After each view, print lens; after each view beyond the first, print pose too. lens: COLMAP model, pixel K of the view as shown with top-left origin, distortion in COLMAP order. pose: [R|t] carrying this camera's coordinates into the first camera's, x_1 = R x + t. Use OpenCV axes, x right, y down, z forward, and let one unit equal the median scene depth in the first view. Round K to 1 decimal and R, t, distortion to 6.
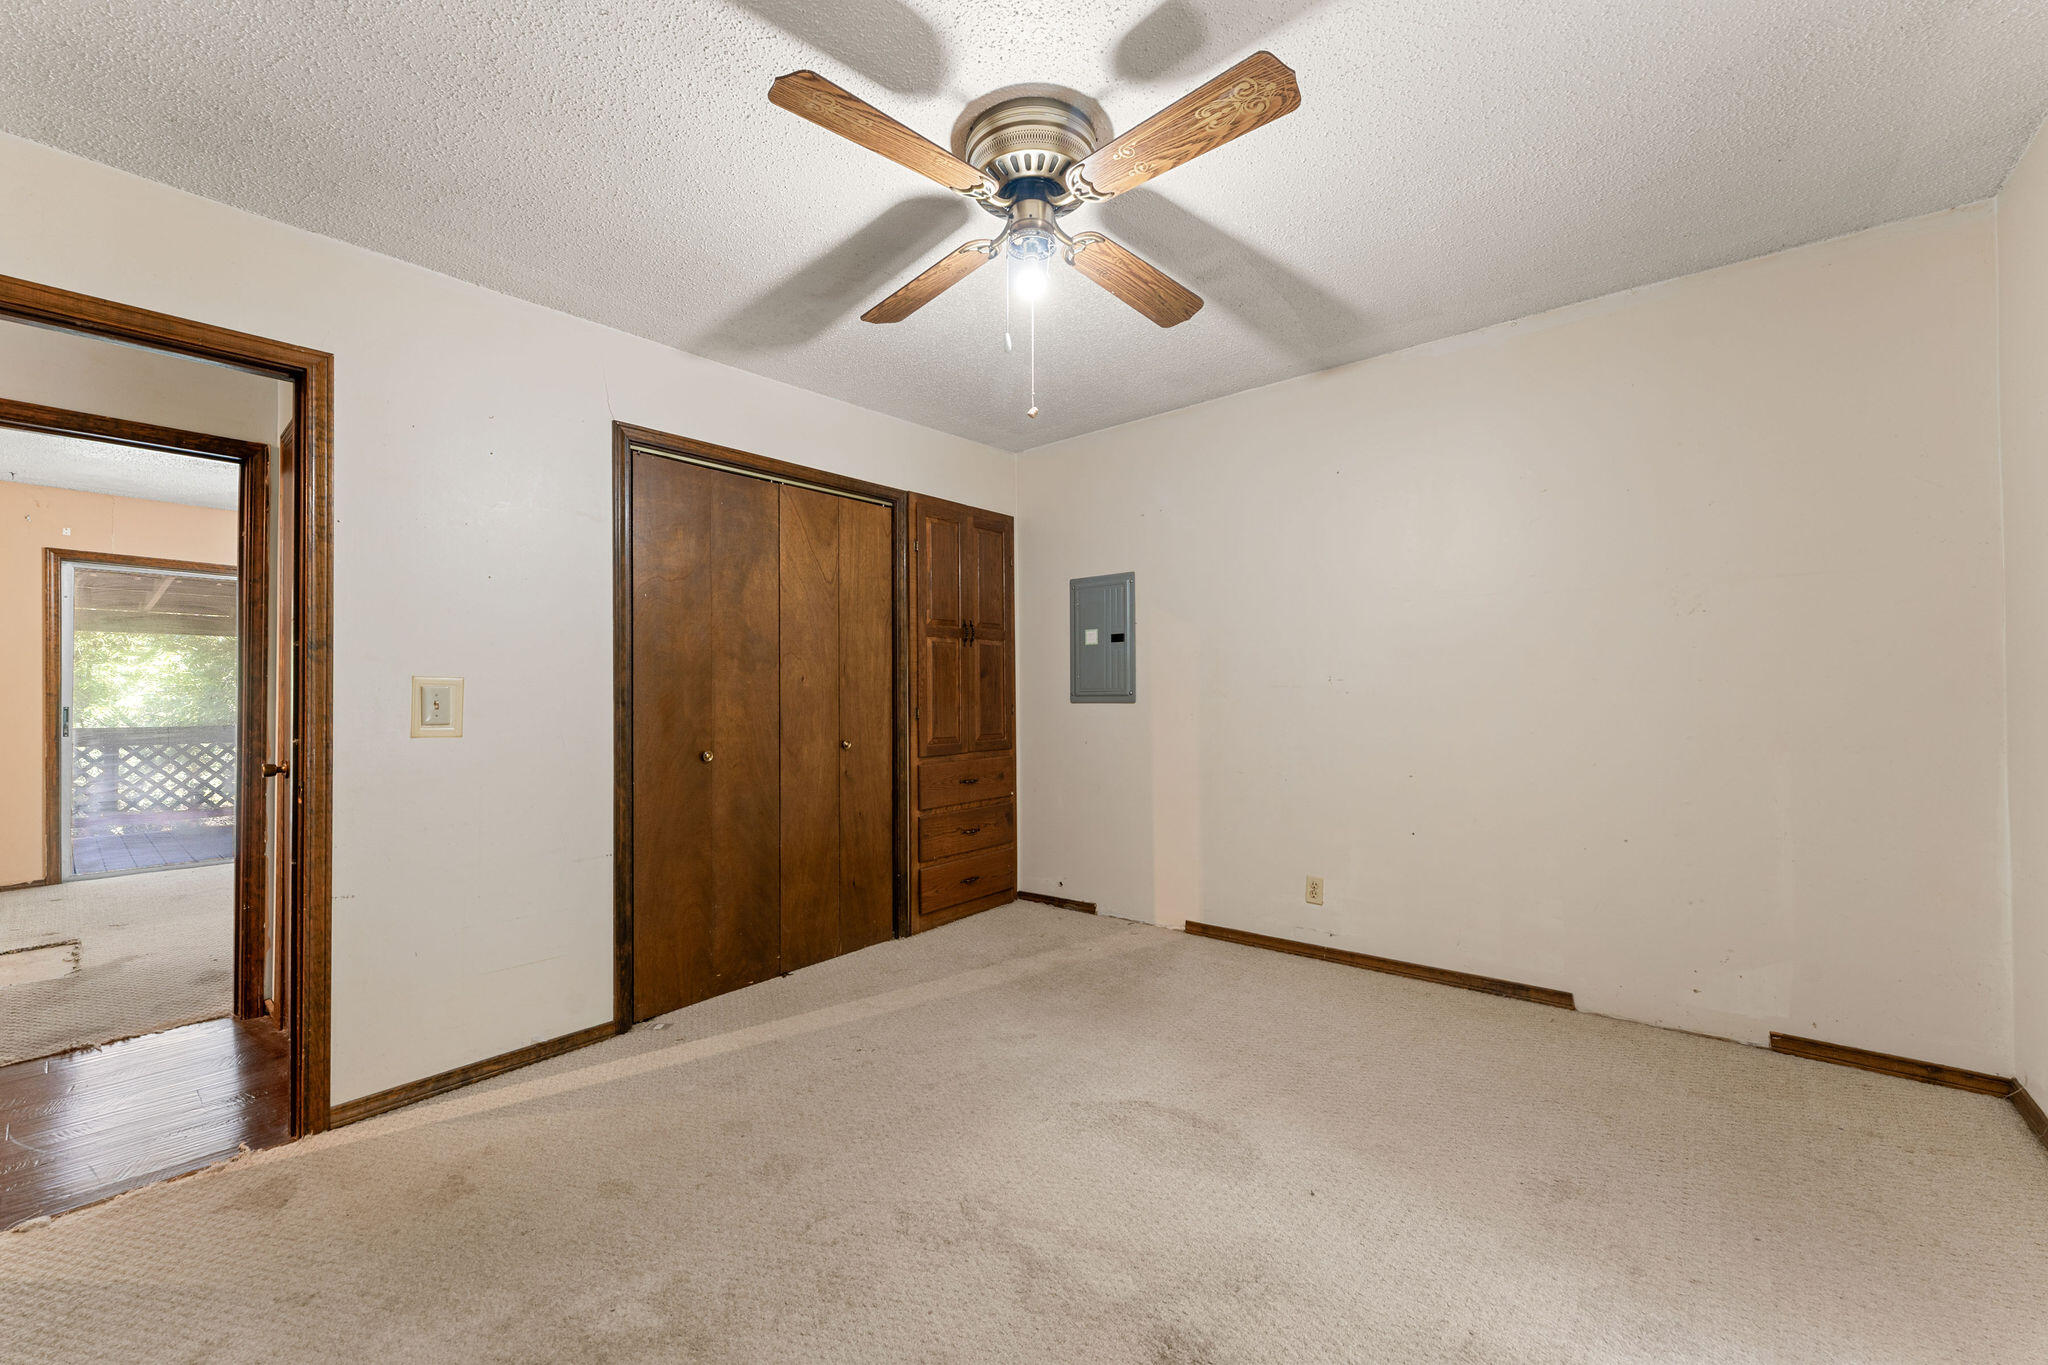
lens RADIAL K [[813.1, 0, 1015.6], [0, 813.1, 681.3], [0, 0, 1]] dist [0.002602, -0.000591]
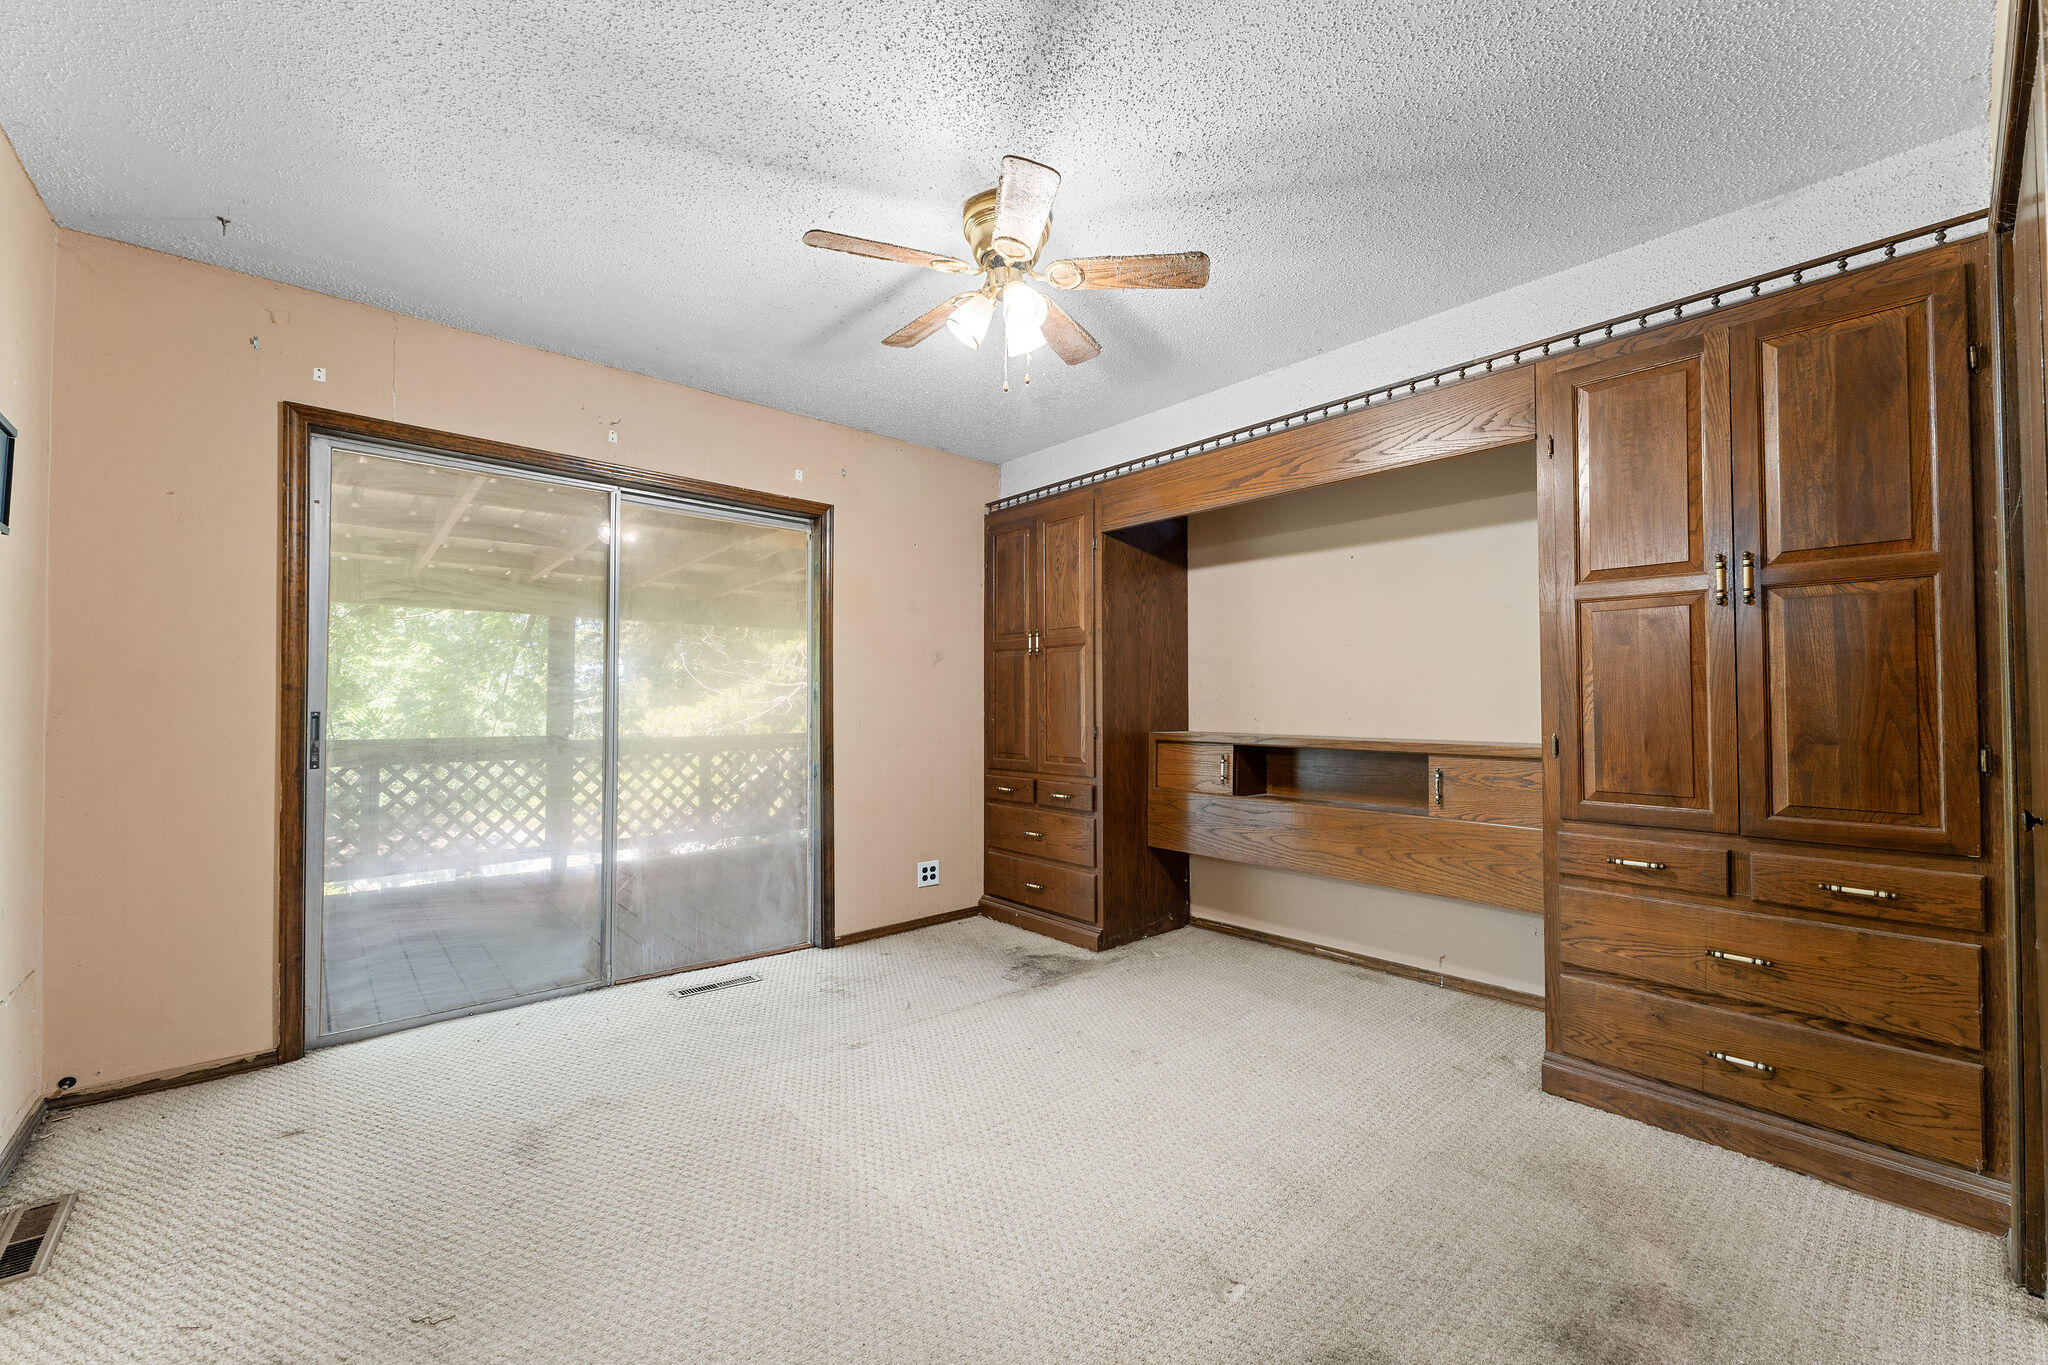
lens RADIAL K [[813.1, 0, 1009.6], [0, 813.1, 688.4], [0, 0, 1]] dist [0.002602, -0.000591]
pose [[0.987682, 0.007119, -0.156312, -0.091898], [-0.007511, 0.999970, -0.001915, 0.001955], [0.156294, 0.003065, 0.987706, 0.079007]]
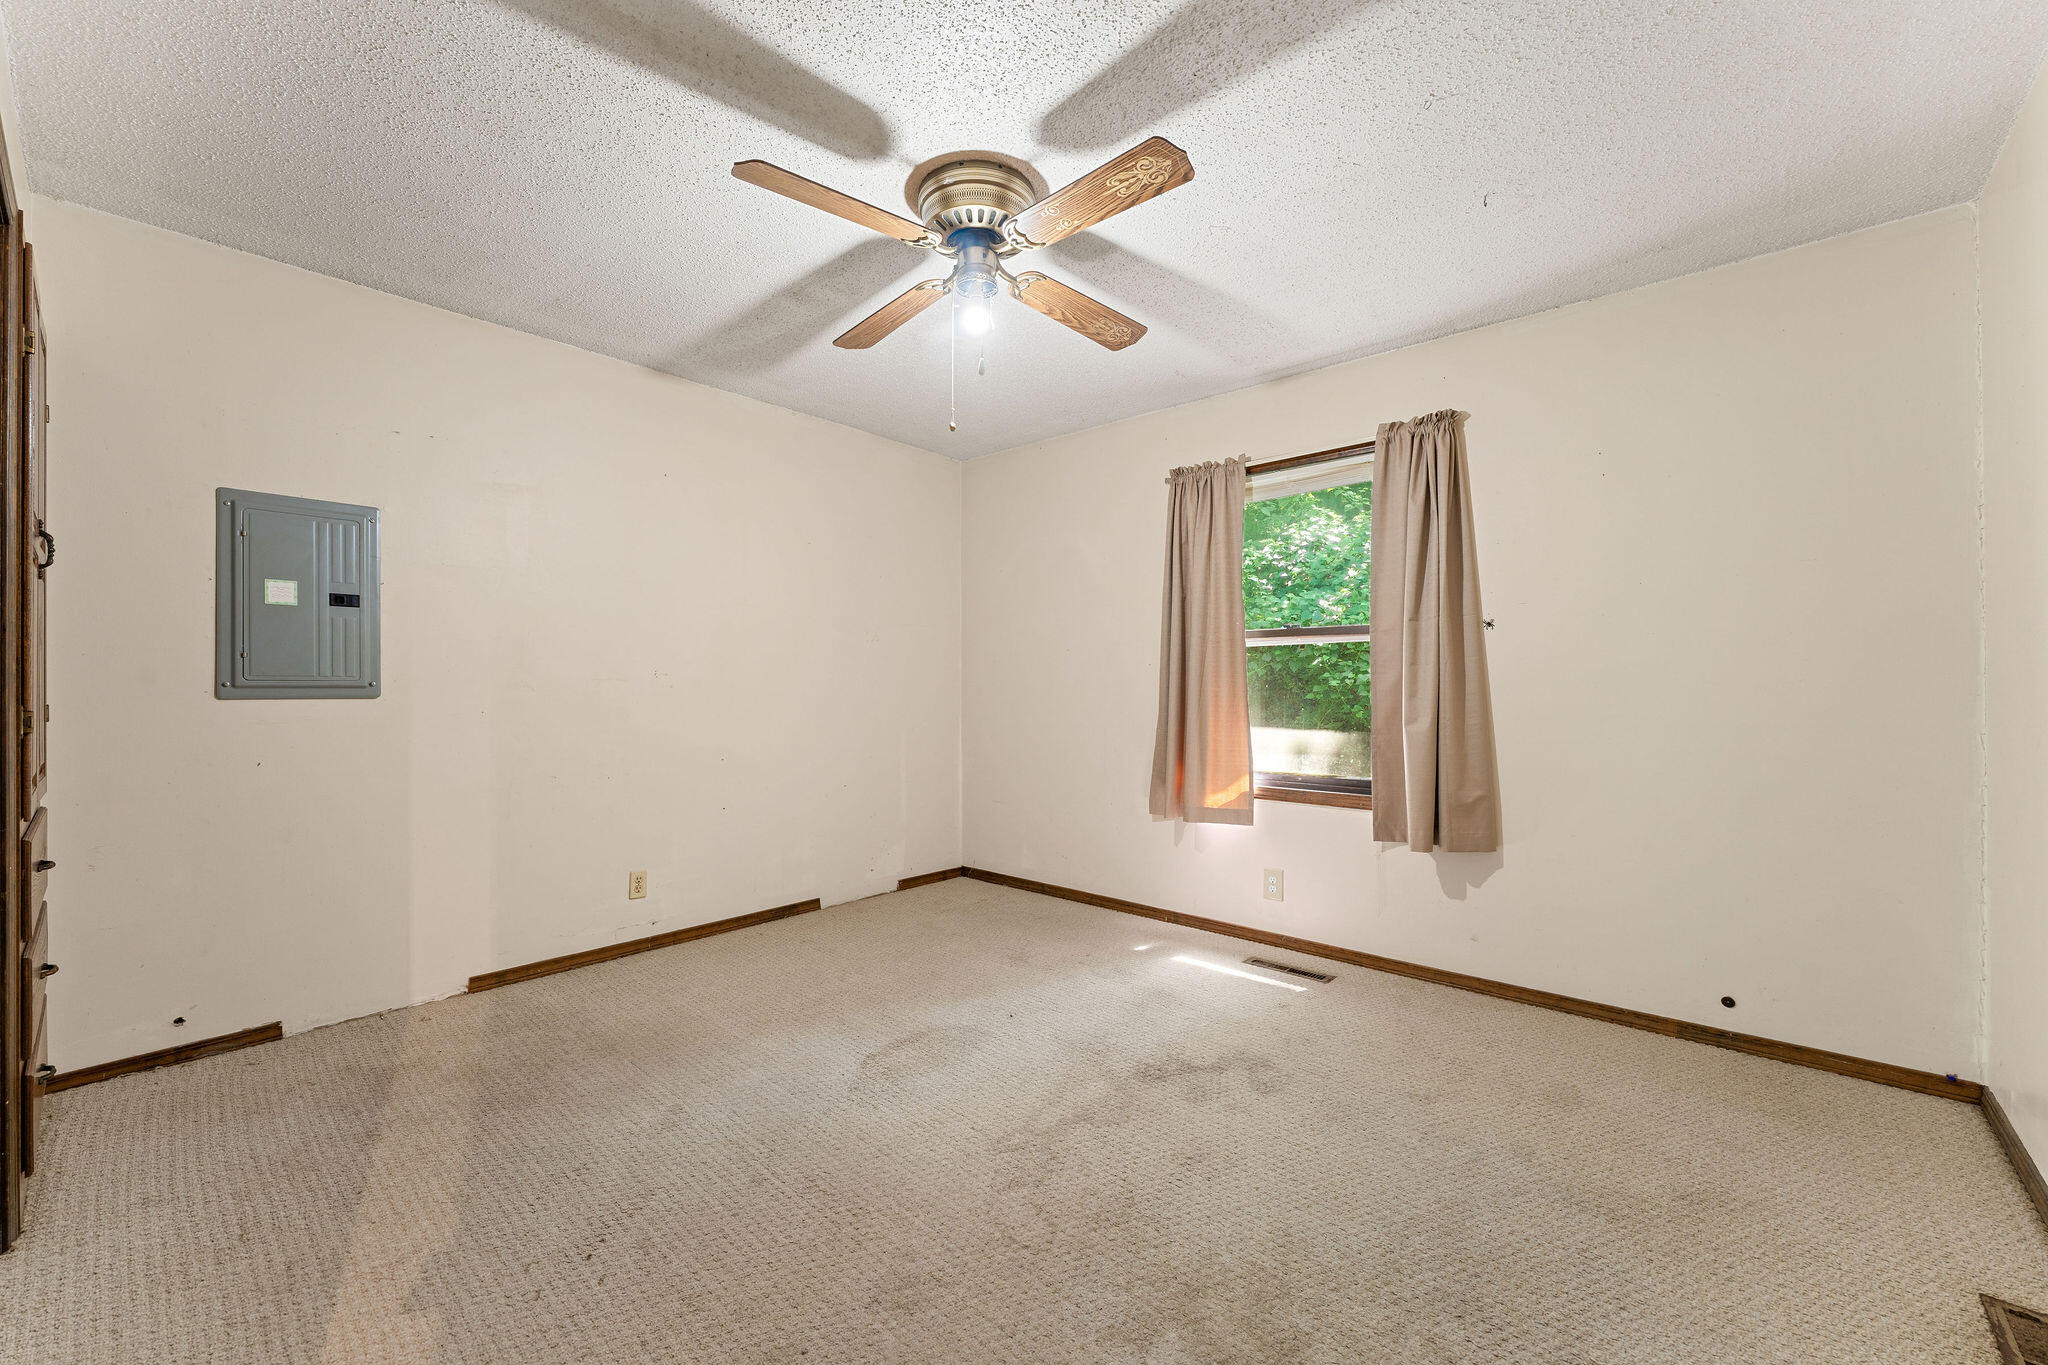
lens RADIAL K [[813.1, 0, 1019.9], [0, 813.1, 684.7], [0, 0, 1]] dist [0.002602, -0.000591]
pose [[0.021278, 0.014933, 0.999662, -0.866075], [-0.020041, 0.999694, -0.014507, 0.023374], [-0.999573, -0.019725, 0.021571, 0.716697]]
